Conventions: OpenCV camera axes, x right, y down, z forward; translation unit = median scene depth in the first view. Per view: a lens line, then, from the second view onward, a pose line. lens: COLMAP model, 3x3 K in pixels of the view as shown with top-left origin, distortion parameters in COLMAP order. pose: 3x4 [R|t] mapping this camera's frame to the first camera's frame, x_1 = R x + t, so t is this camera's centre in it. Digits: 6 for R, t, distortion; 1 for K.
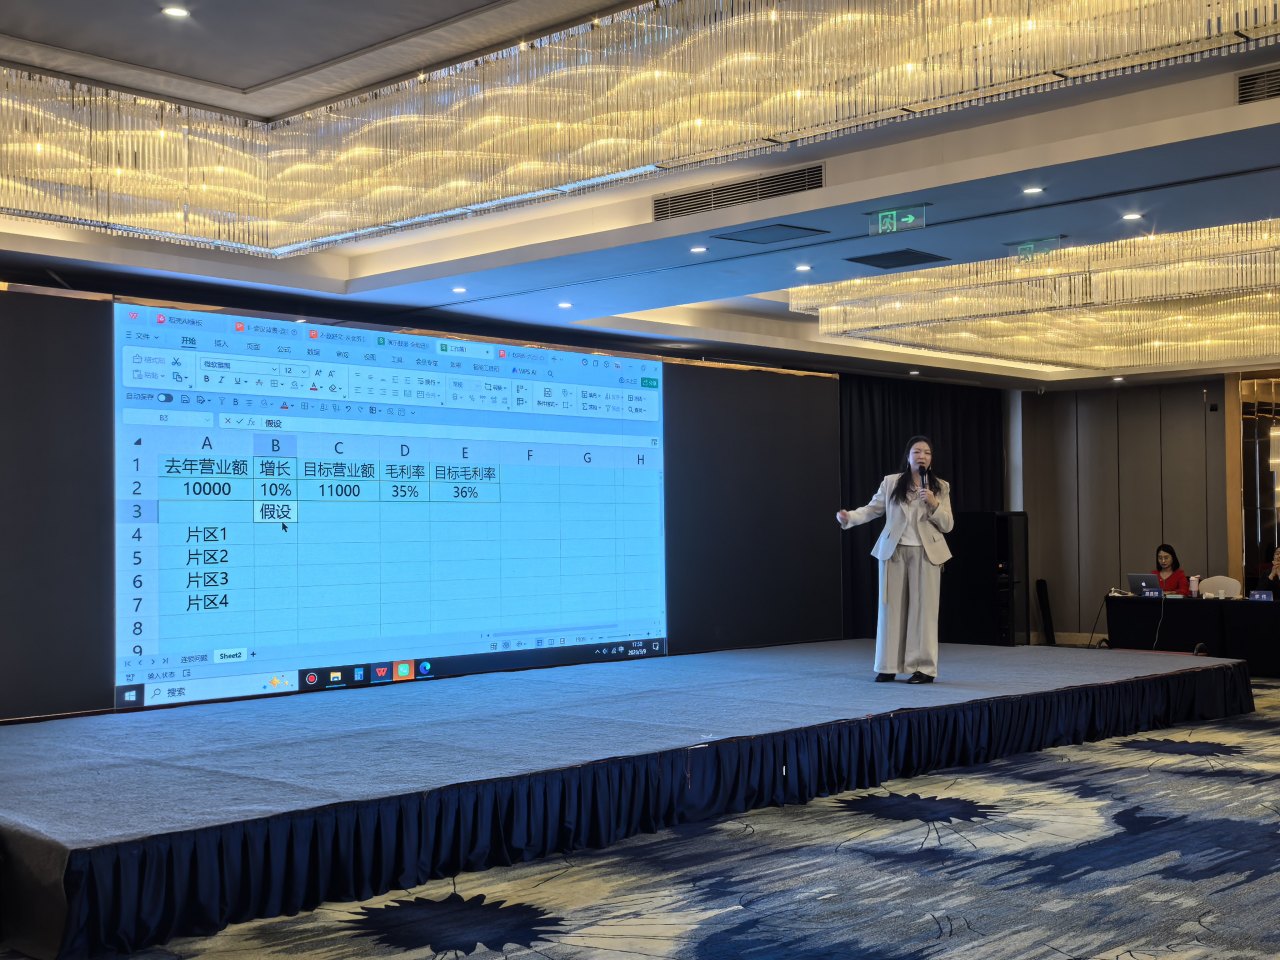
lens RADIAL K [[1557.8, 0, 640.0], [0, 1557.8, 480.0], [0, 0, 1]] dist [0.071405, -0.099377]
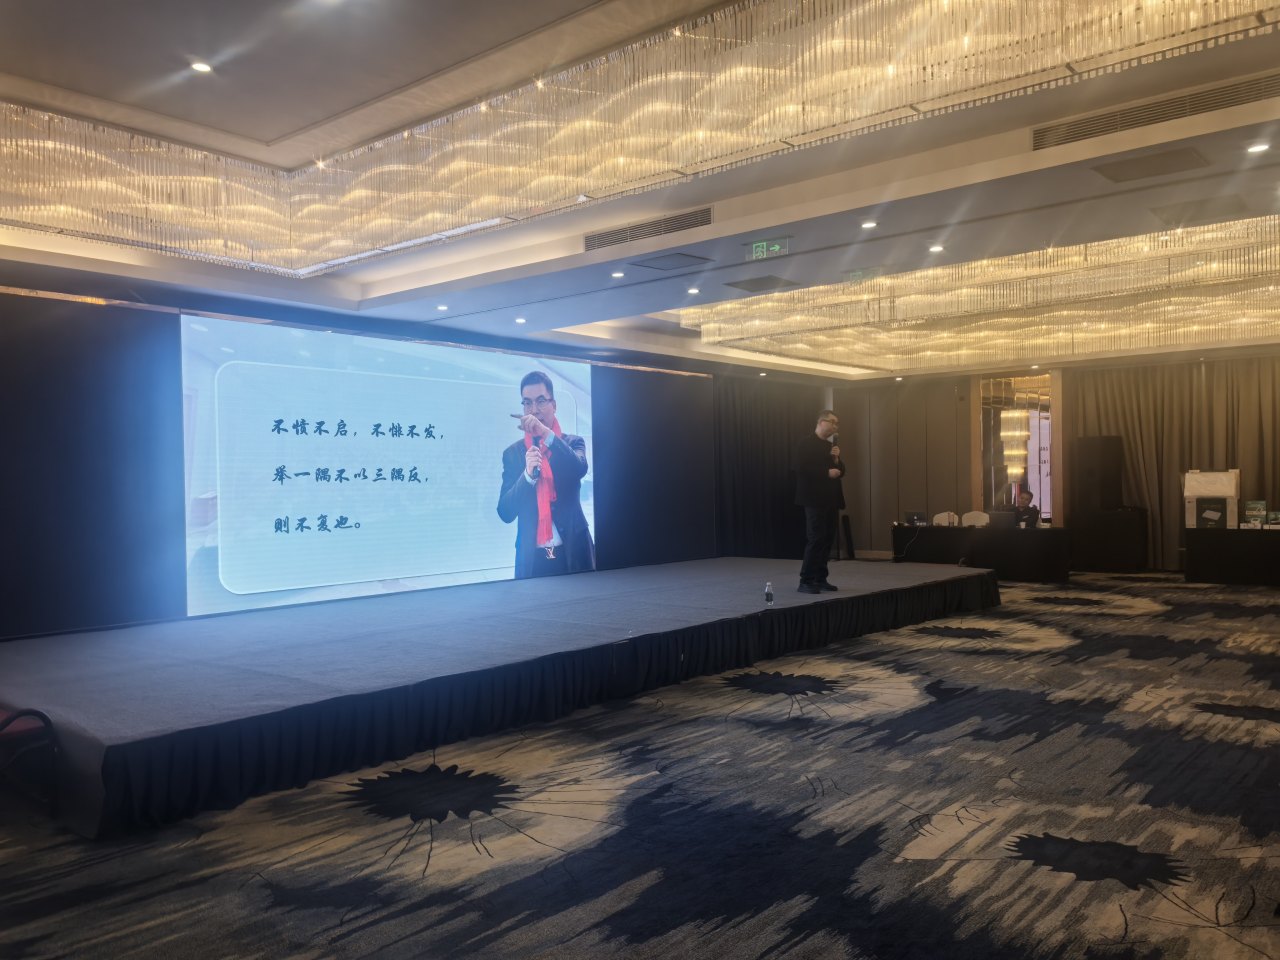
lens RADIAL K [[1013.2, 0, 628.8], [0, 1013.2, 485.8], [0, 0, 1]] dist [0.076447, -0.085280]
pose [[0.998555, -0.006655, 0.053321, -0.001787], [0.004885, 0.999434, 0.033271, 0.007400], [-0.053513, -0.032962, 0.998023, 0.133718]]
